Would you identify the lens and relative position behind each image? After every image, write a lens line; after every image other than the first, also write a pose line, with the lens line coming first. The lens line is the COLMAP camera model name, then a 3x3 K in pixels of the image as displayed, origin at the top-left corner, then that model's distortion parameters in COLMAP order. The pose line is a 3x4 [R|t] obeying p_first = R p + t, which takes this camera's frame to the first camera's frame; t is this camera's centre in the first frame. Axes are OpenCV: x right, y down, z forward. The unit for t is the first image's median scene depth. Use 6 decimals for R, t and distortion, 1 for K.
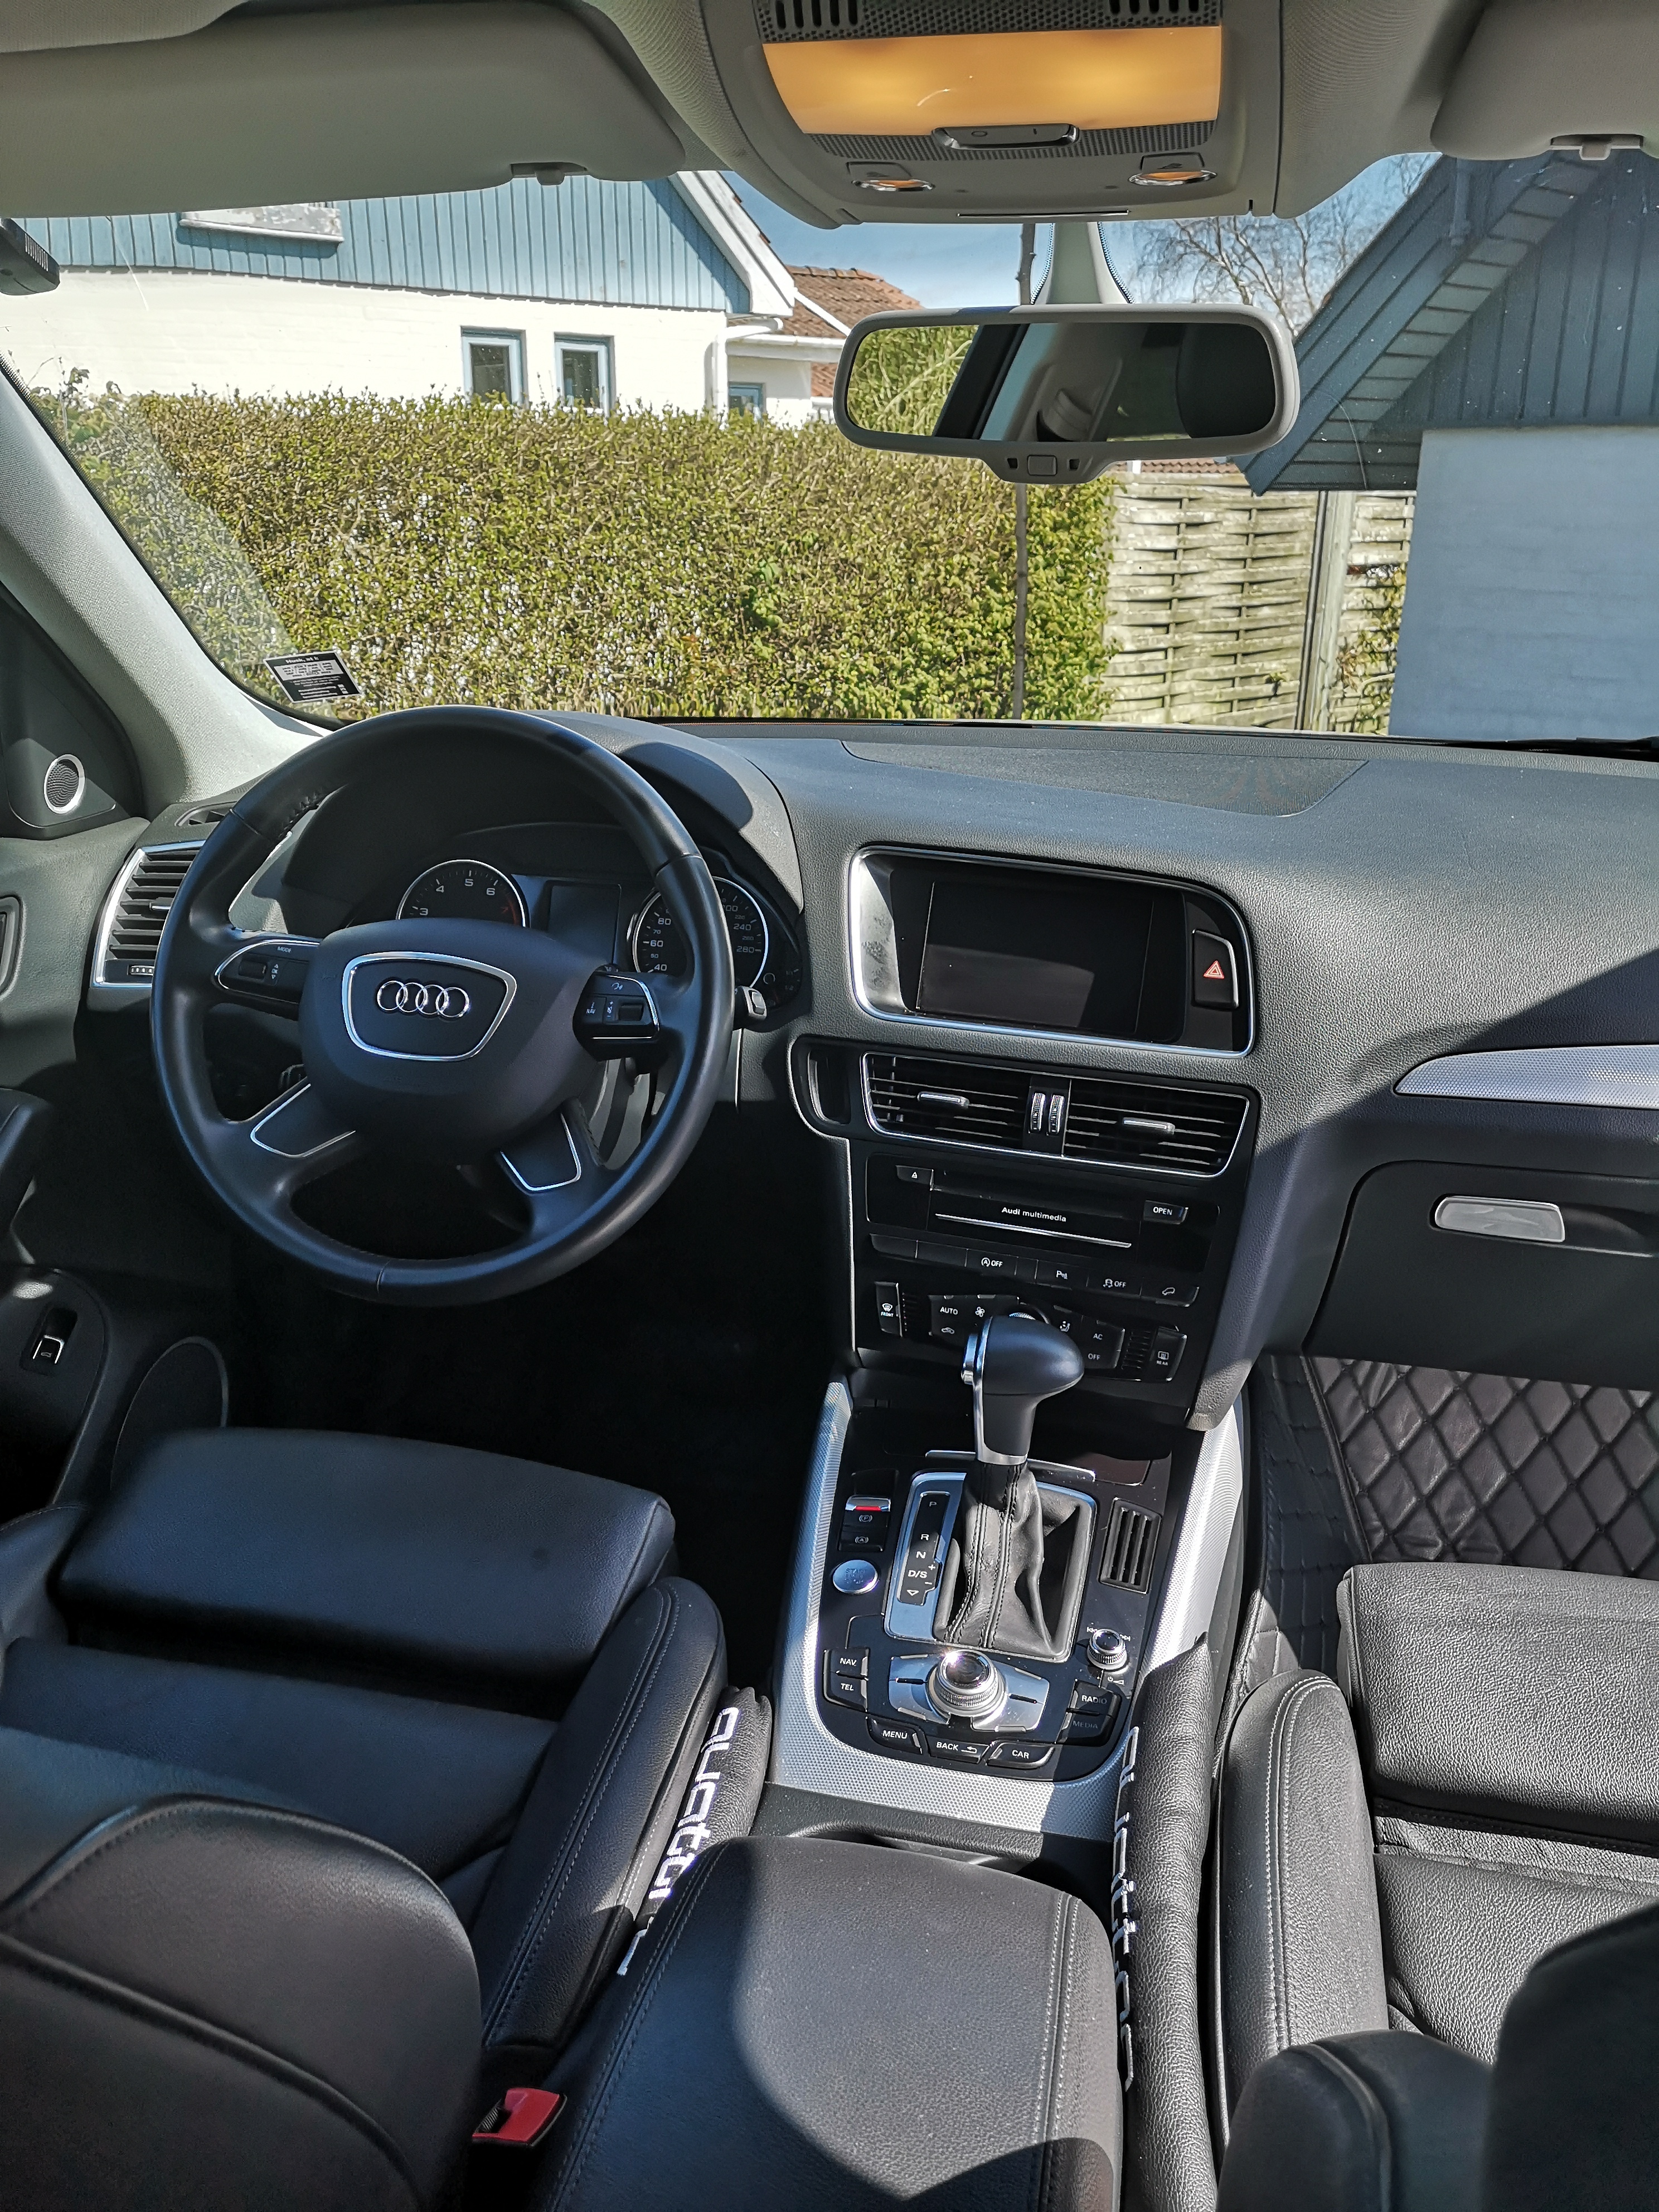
lens RADIAL K [[1749.4, 0, 830.4], [0, 1749.4, 1104.4], [0, 0, 1]] dist [0.005799, 0.001201]
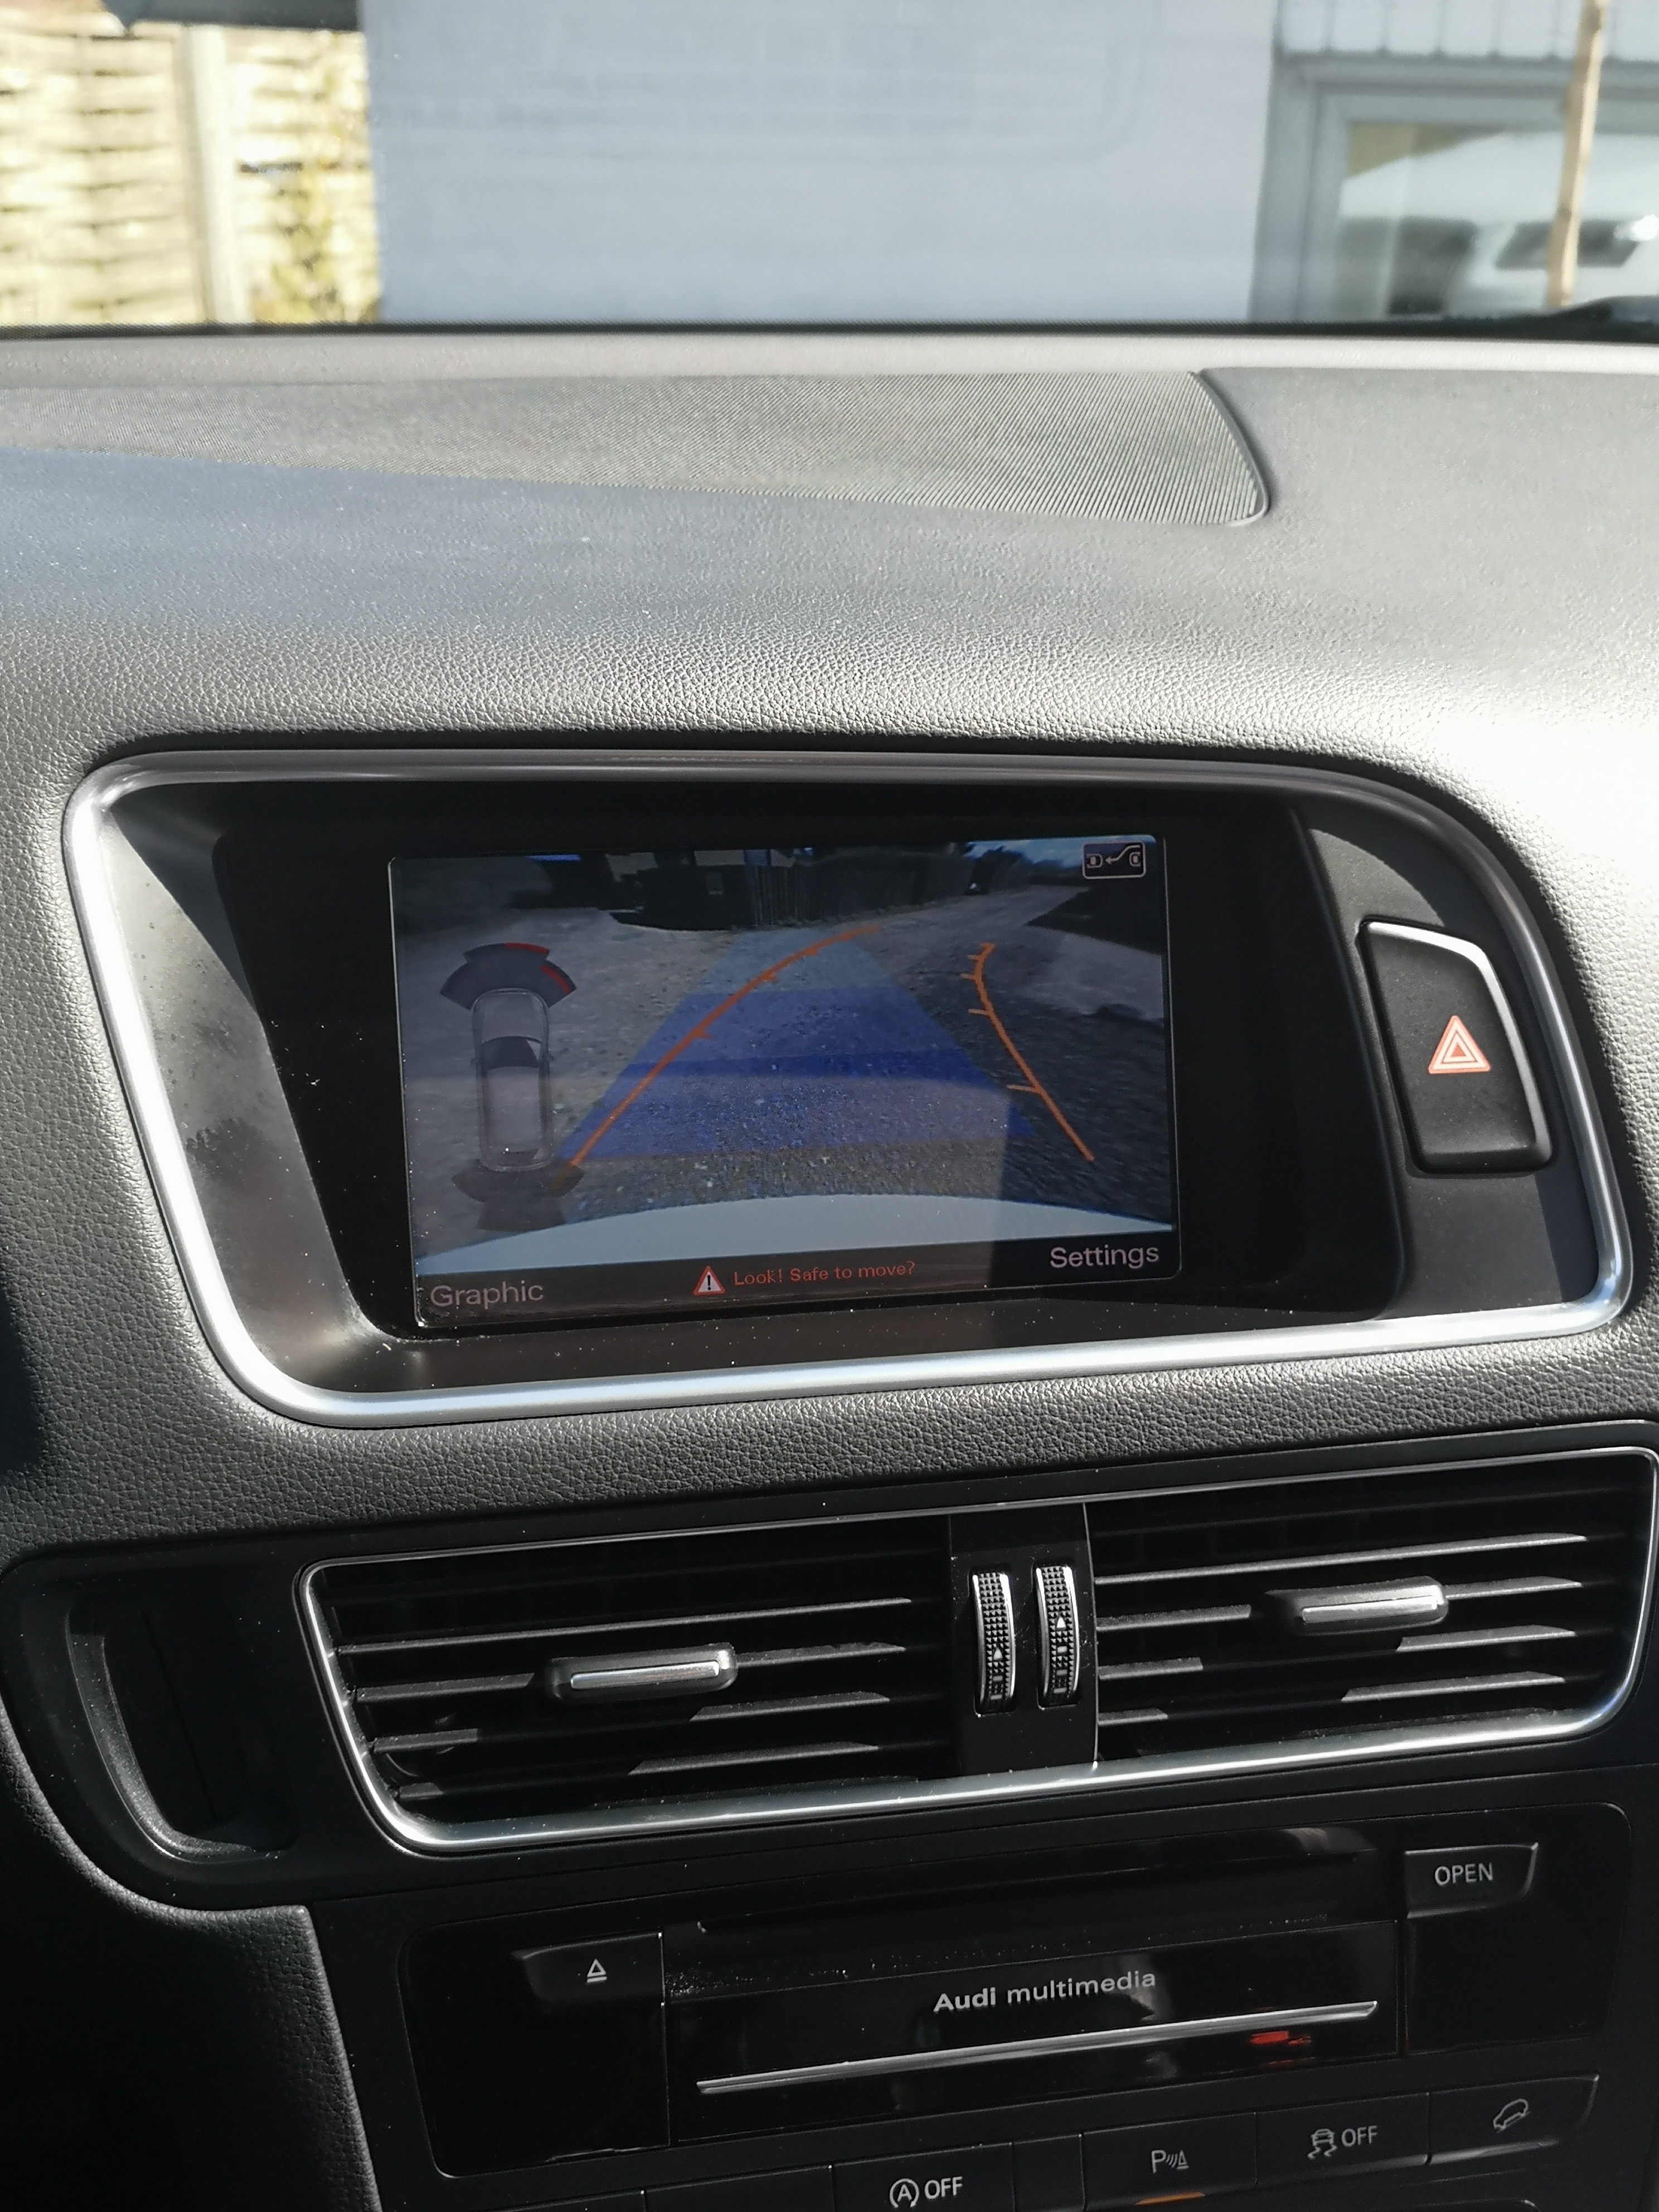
lens RADIAL K [[2254.8, 0, 830.0], [0, 2254.8, 1101.9], [0, 0, 1]] dist [0.083410, 0.000000]
pose [[0.863140, -0.198071, 0.464497, -0.058638], [0.158981, 0.979674, 0.122331, -0.130524], [-0.479285, -0.031742, 0.877085, 0.694556]]
